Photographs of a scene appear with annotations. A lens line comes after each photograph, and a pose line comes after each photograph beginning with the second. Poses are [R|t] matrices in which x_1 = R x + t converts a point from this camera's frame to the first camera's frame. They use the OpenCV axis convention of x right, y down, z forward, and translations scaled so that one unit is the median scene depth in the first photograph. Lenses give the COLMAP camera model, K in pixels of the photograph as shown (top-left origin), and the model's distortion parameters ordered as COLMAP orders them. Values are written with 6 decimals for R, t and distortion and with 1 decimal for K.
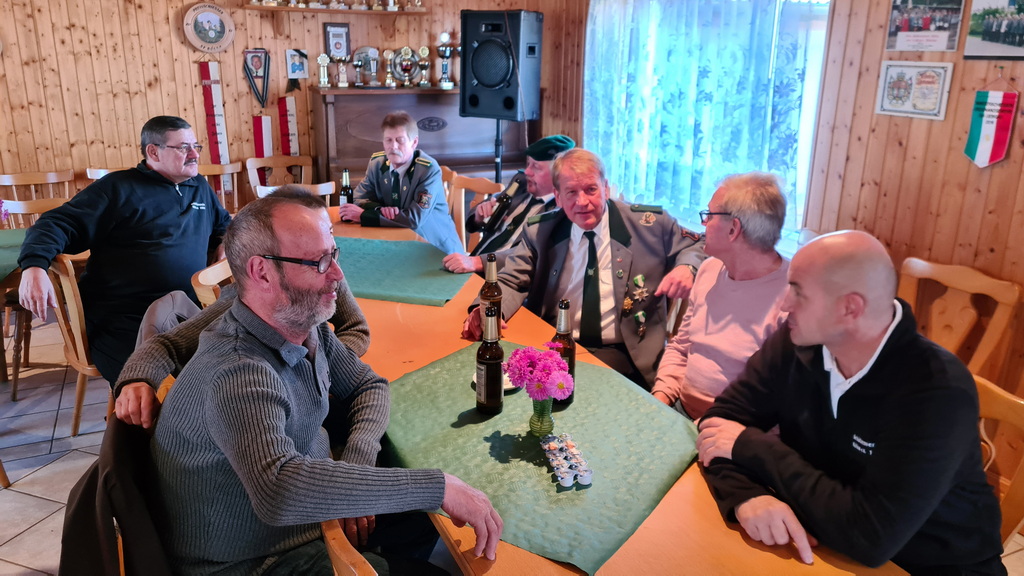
lens RADIAL K [[769.6, 0, 508.9], [0, 769.6, 267.0], [0, 0, 1]] dist [0.070432, -0.056702]
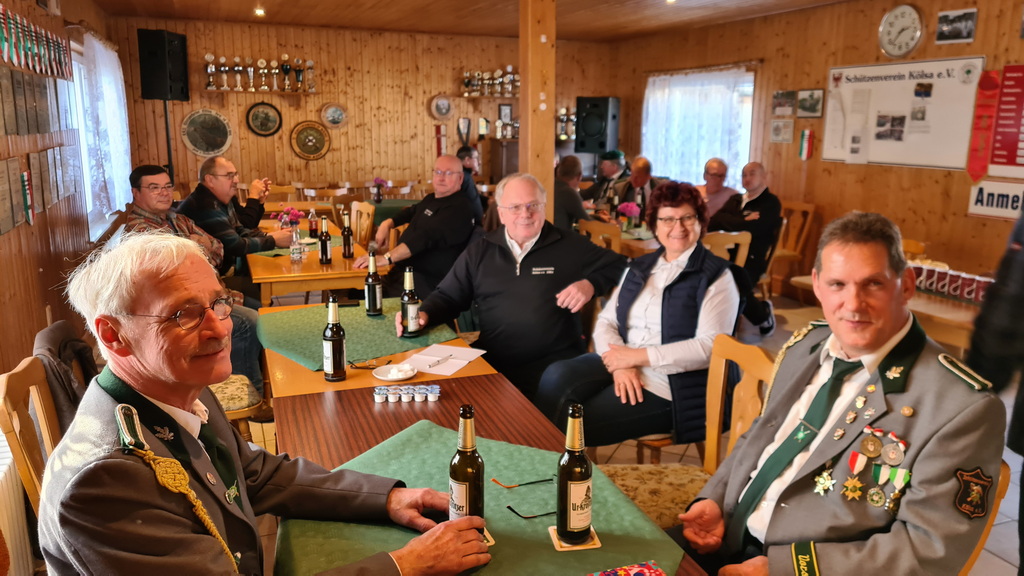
lens RADIAL K [[769.6, 0, 511.4], [0, 769.6, 280.1], [0, 0, 1]] dist [0.070432, -0.056702]
pose [[0.997563, 0.009465, -0.069133, -0.084516], [-0.014530, 0.997216, -0.073131, 0.250017], [0.068248, 0.073957, 0.994923, -0.837422]]
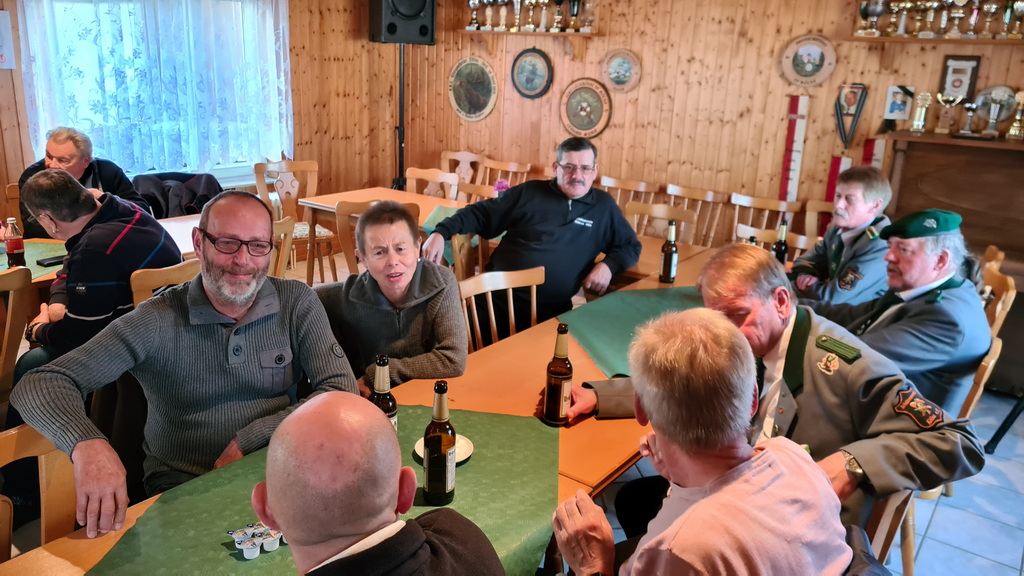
lens RADIAL K [[769.6, 0, 511.2], [0, 769.6, 267.2], [0, 0, 1]] dist [0.070432, -0.056702]
pose [[0.495782, 0.240105, -0.834596, 0.298631], [-0.272877, 0.955417, 0.112765, -0.073424], [0.824462, 0.171835, 0.539198, 0.227987]]
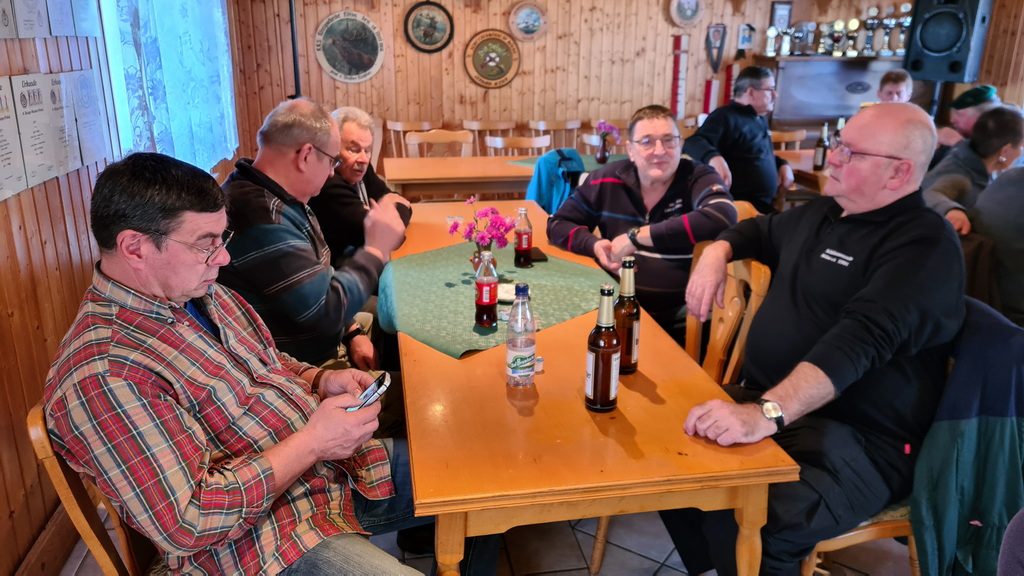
lens RADIAL K [[769.6, 0, 516.8], [0, 769.6, 283.7], [0, 0, 1]] dist [0.070432, -0.056702]
pose [[0.968131, 0.074413, -0.239135, -0.321485], [-0.066762, 0.996969, 0.039950, 0.104432], [0.241383, -0.022712, 0.970164, -0.289786]]
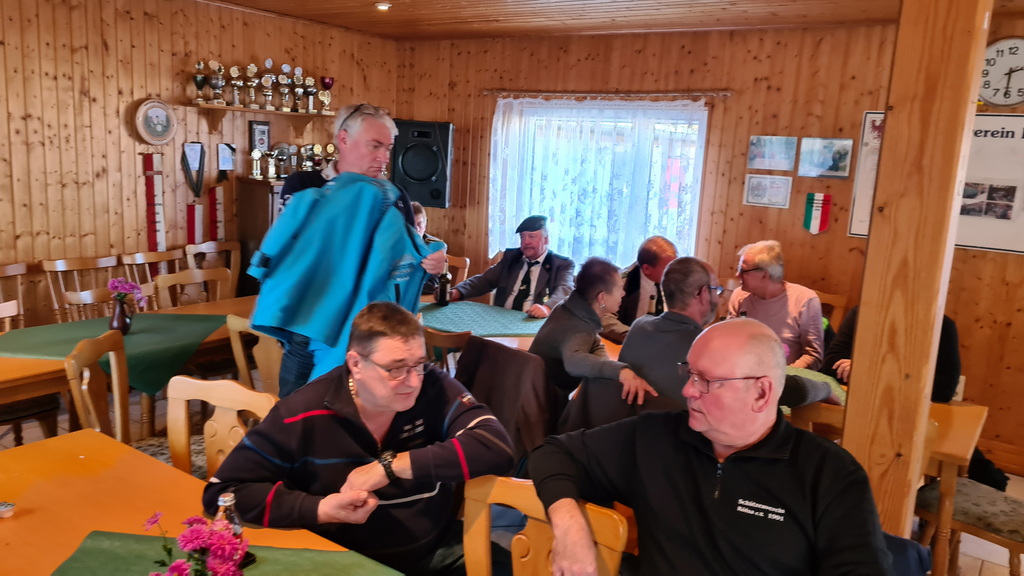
lens RADIAL K [[769.6, 0, 513.7], [0, 769.6, 276.3], [0, 0, 1]] dist [0.070432, -0.056702]
pose [[0.866993, -0.050383, 0.495766, -0.503279], [0.095228, 0.993292, -0.065588, 0.012065], [-0.489136, 0.104075, 0.865976, -0.117127]]
